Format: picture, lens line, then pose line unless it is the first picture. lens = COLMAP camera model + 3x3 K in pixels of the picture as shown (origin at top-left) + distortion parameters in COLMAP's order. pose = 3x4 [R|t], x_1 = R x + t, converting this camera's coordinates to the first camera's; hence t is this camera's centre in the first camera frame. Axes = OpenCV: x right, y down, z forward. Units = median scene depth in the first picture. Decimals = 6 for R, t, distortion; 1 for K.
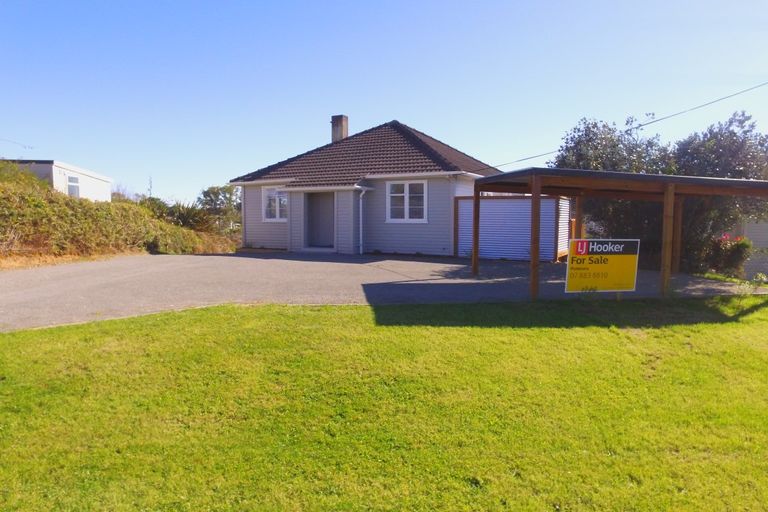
lens RADIAL K [[515.9, 0, 386.2], [0, 515.9, 274.6], [0, 0, 1]] dist [-0.148585, 0.111965]
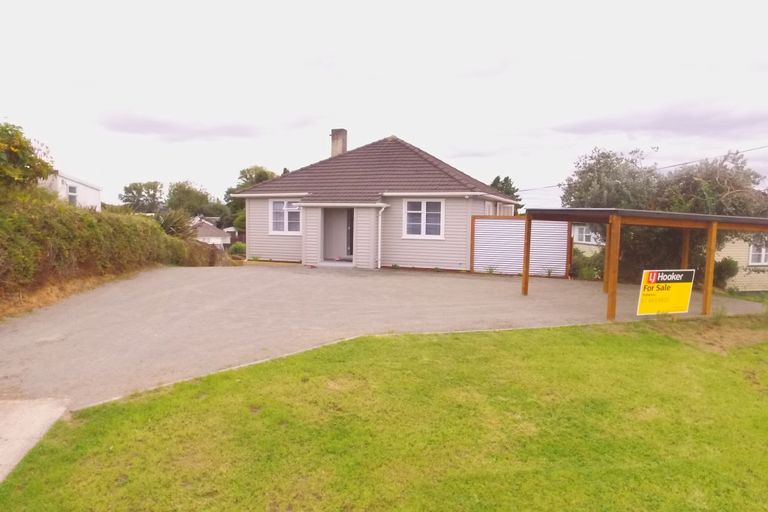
lens RADIAL K [[515.9, 0, 386.2], [0, 515.9, 274.6], [0, 0, 1]] dist [-0.148585, 0.111965]
pose [[0.991508, -0.004127, 0.129977, -0.175420], [0.003930, 0.999991, 0.001774, -0.029647], [-0.129983, -0.001248, 0.991515, -0.034225]]
